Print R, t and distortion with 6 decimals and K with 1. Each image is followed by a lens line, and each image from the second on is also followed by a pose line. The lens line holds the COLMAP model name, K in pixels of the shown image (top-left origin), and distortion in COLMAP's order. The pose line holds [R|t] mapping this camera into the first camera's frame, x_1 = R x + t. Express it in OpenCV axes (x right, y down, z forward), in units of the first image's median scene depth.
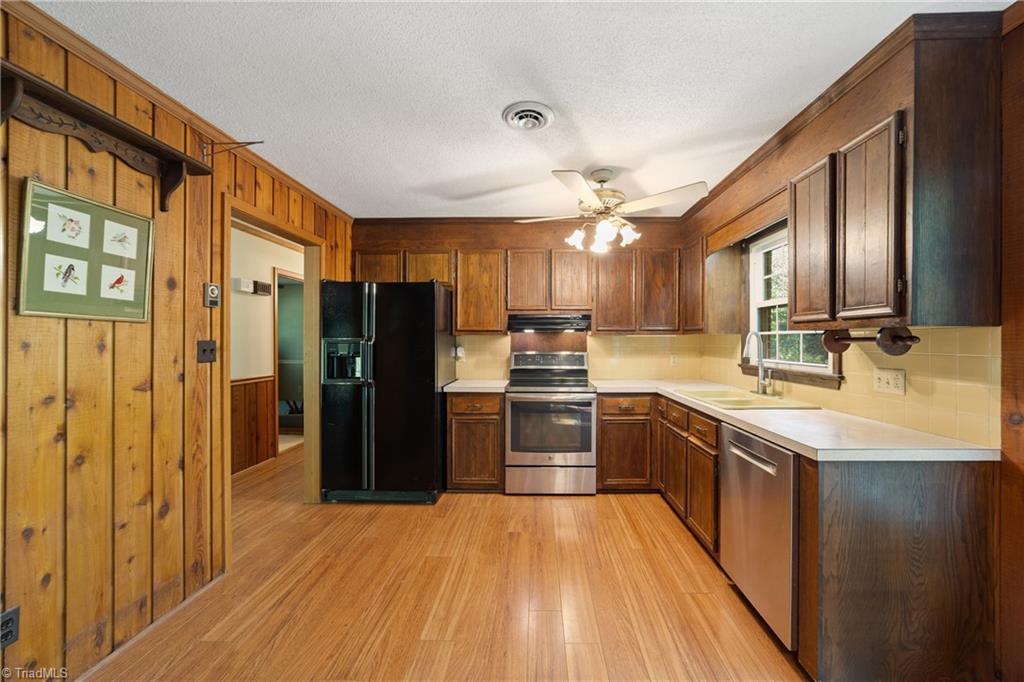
lens RADIAL K [[395.9, 0, 533.0], [0, 395.9, 341.4], [0, 0, 1]] dist [-0.013918, 0.001678]
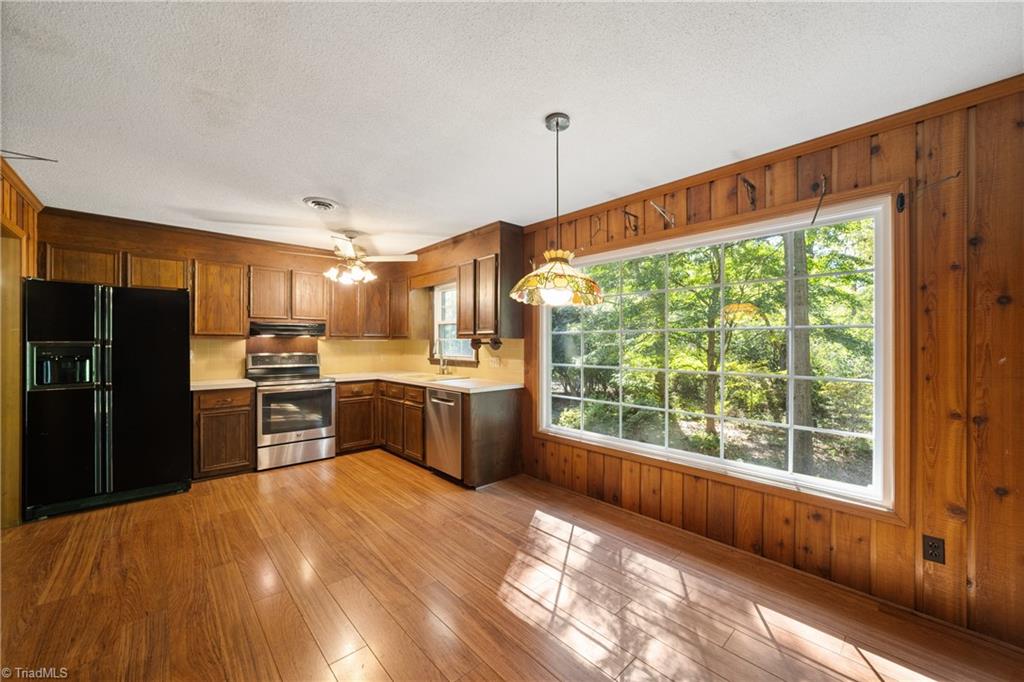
lens RADIAL K [[395.9, 0, 511.6], [0, 395.9, 343.4], [0, 0, 1]] dist [-0.013918, 0.001678]
pose [[0.736223, -0.000558, 0.676739, -0.314077], [0.001254, 0.999999, -0.000539, -0.001867], [-0.676738, 0.001245, 0.736223, -0.414572]]
